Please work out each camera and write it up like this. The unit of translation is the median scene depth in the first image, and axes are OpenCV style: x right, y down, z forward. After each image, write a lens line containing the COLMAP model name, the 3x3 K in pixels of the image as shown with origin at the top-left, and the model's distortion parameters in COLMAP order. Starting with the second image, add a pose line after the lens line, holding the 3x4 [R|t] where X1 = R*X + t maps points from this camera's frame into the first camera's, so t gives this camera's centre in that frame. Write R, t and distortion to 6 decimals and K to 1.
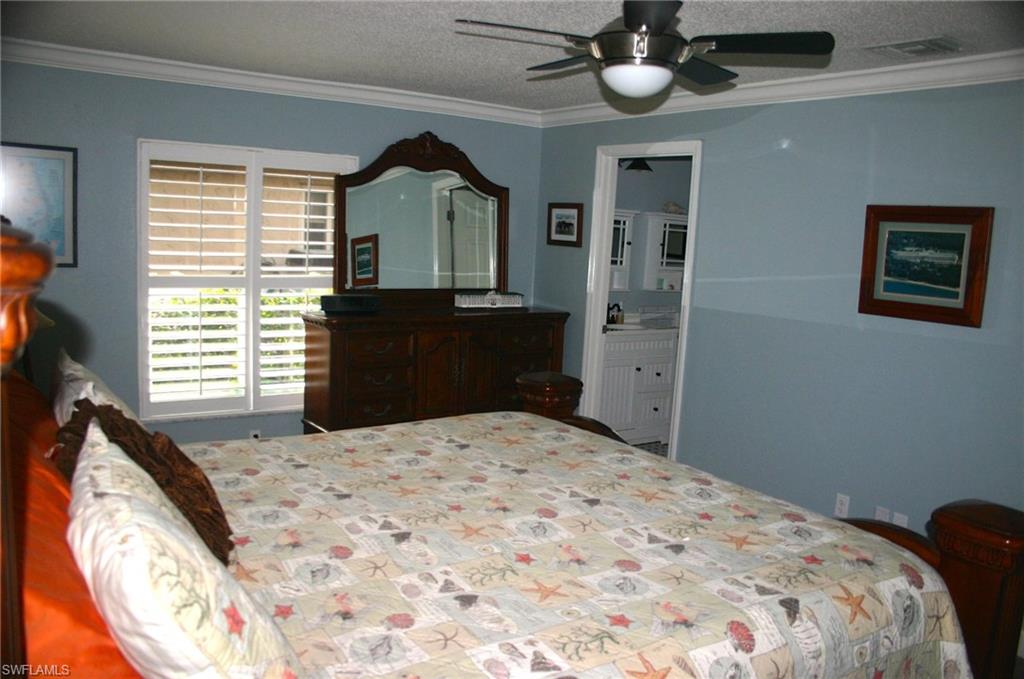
lens RADIAL K [[809.4, 0, 511.8], [0, 809.4, 340.0], [0, 0, 1]] dist [-0.123276, 0.005750]
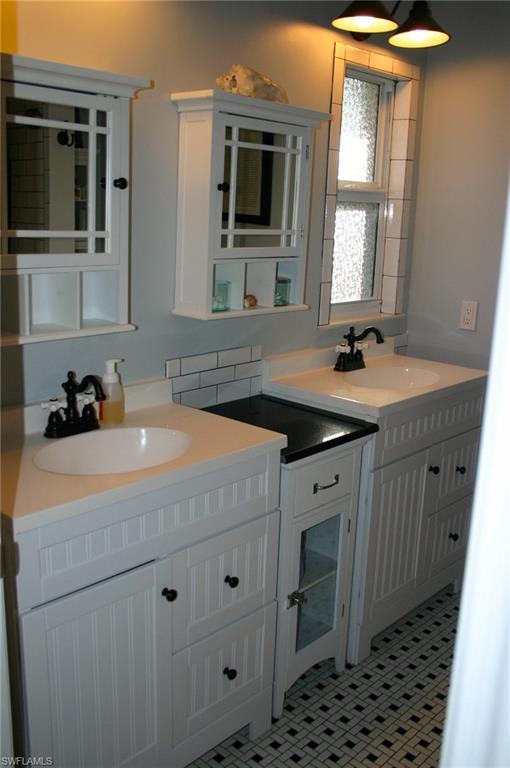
lens RADIAL K [[763.8, 0, 255.8], [0, 763.8, 382.2], [0, 0, 1]] dist [-0.016187, 0.000000]
pose [[0.971621, -0.070254, 0.225869, 0.122233], [0.045296, 0.992465, 0.113846, -0.072757], [-0.232165, -0.100384, 0.967483, 0.678779]]
